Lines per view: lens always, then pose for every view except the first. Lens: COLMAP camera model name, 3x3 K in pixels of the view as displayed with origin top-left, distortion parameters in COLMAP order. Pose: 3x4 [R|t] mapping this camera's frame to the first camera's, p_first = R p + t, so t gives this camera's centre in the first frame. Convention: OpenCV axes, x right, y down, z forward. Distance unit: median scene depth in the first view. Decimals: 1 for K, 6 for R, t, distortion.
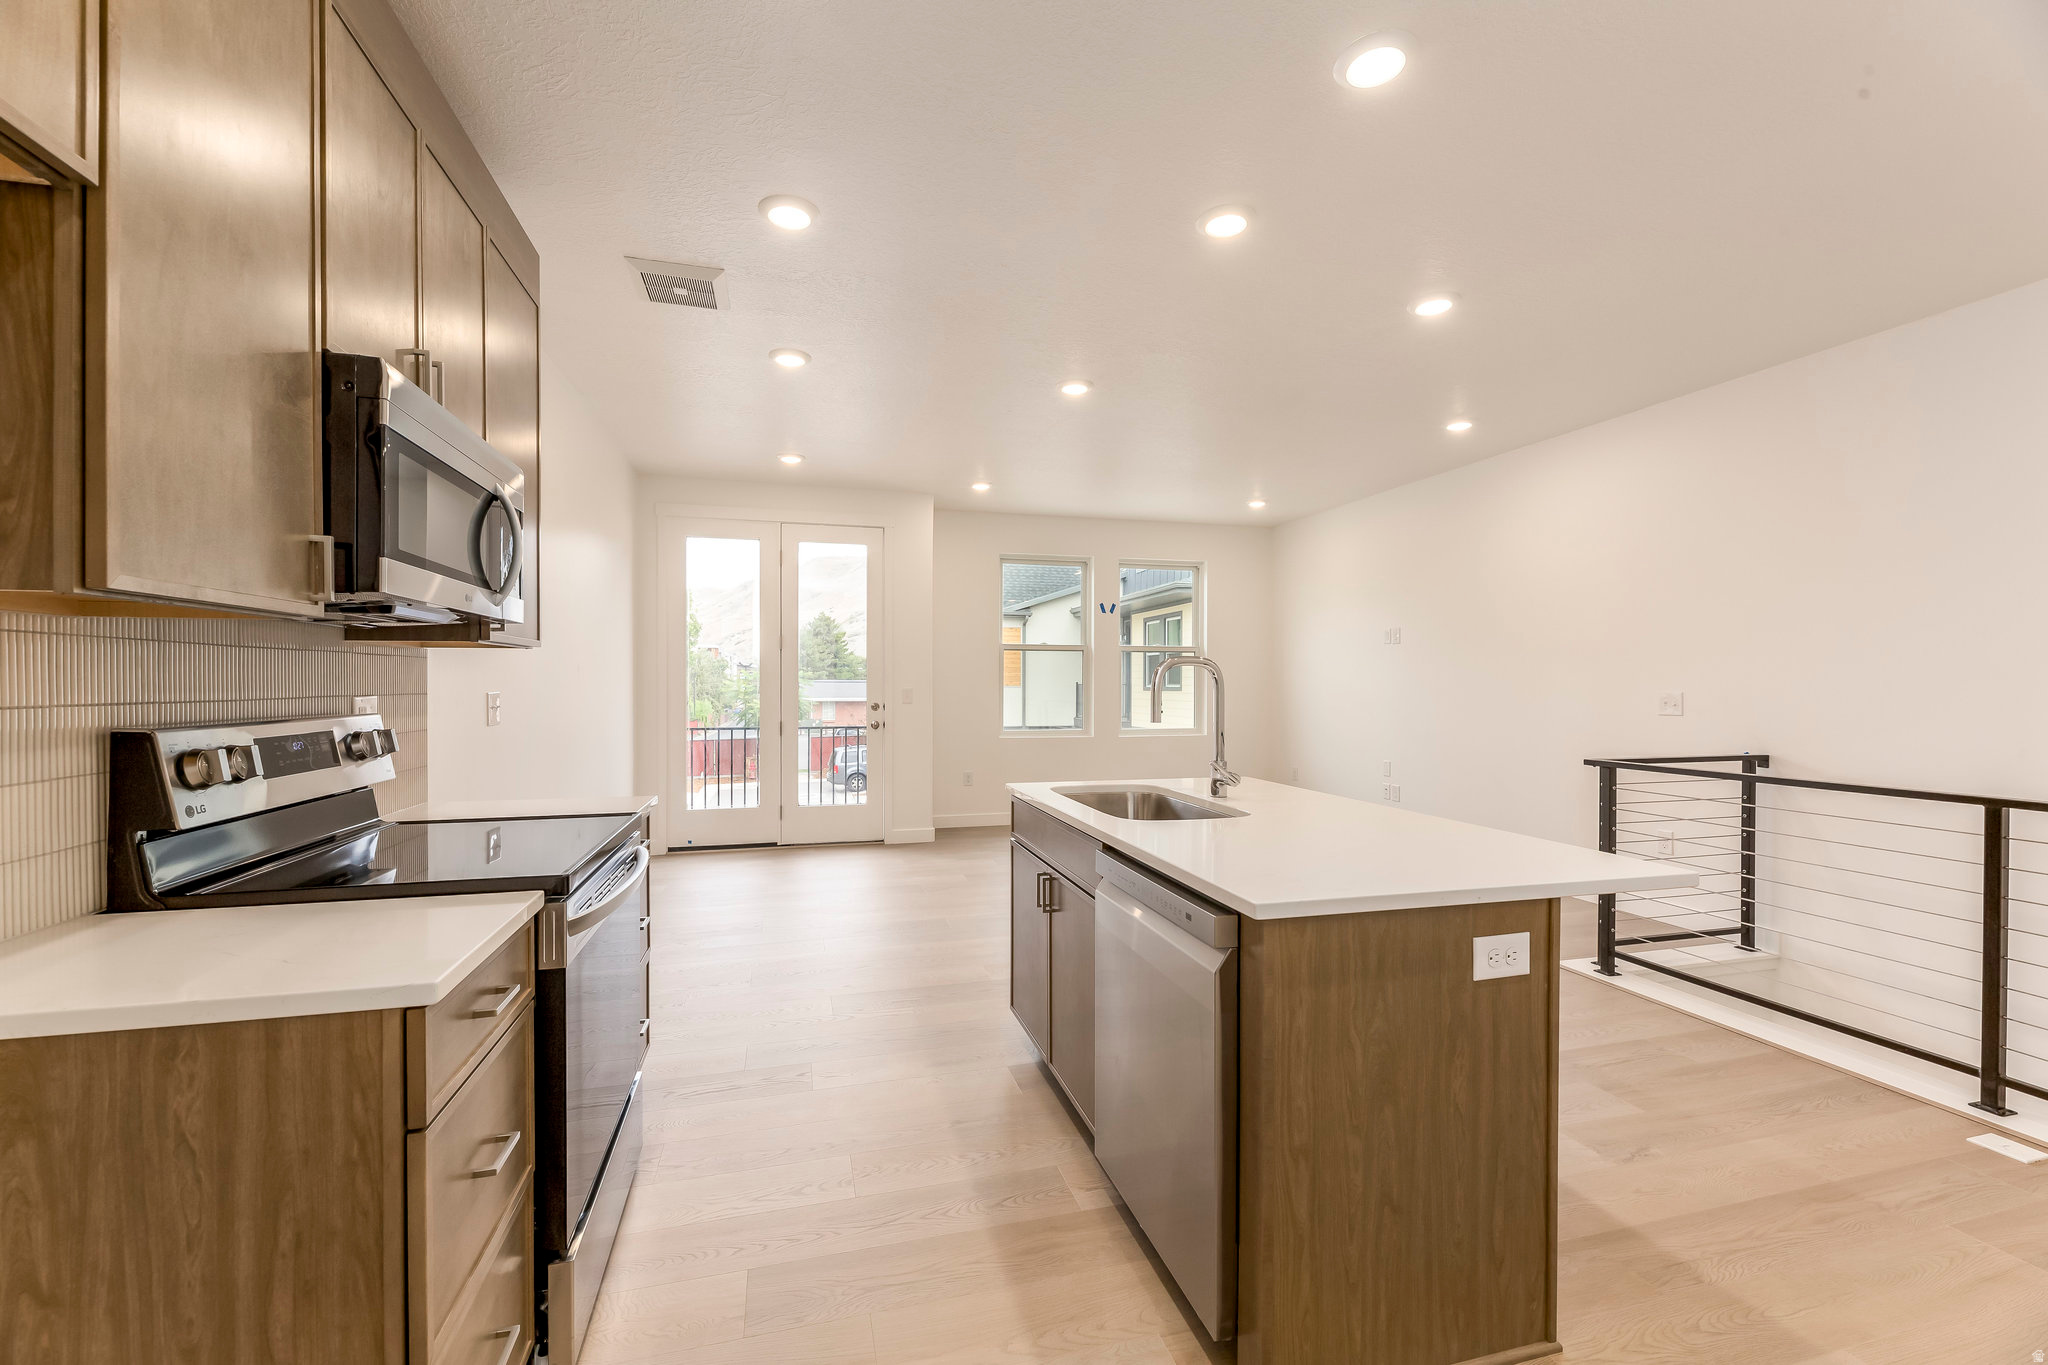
lens RADIAL K [[832.5, 0, 1031.6], [0, 832.5, 685.6], [0, 0, 1]] dist [0.004393, -0.002183]
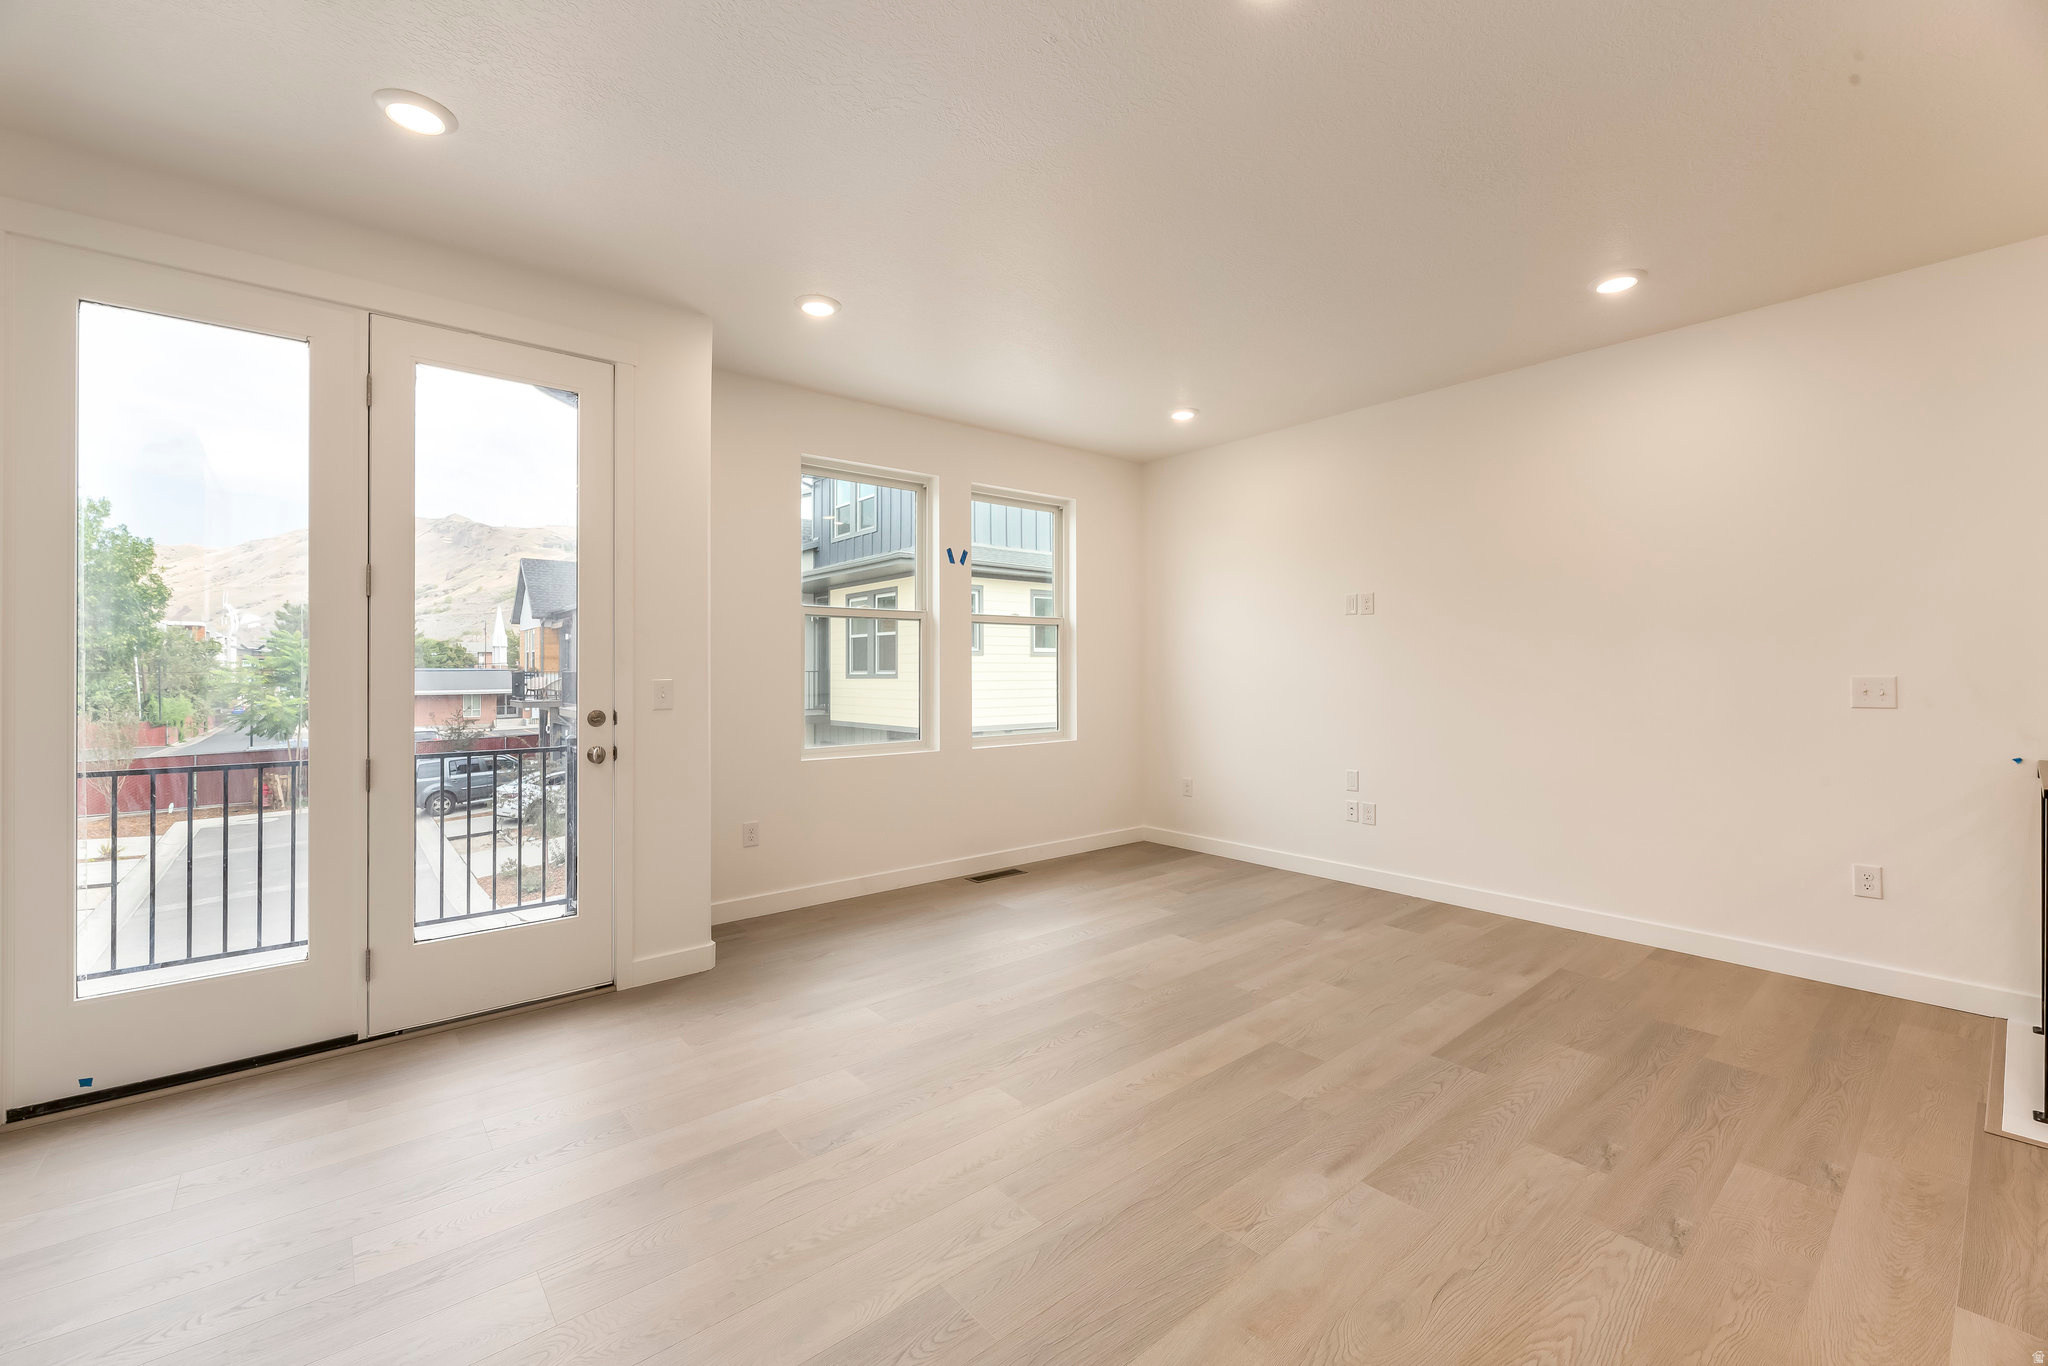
lens RADIAL K [[832.5, 0, 1021.9], [0, 832.5, 663.7], [0, 0, 1]] dist [0.004393, -0.002183]
pose [[0.915137, -0.004618, 0.403116, -0.160300], [0.008469, 0.999934, -0.007771, -0.001696], [-0.403054, 0.010526, 0.915116, 0.449328]]
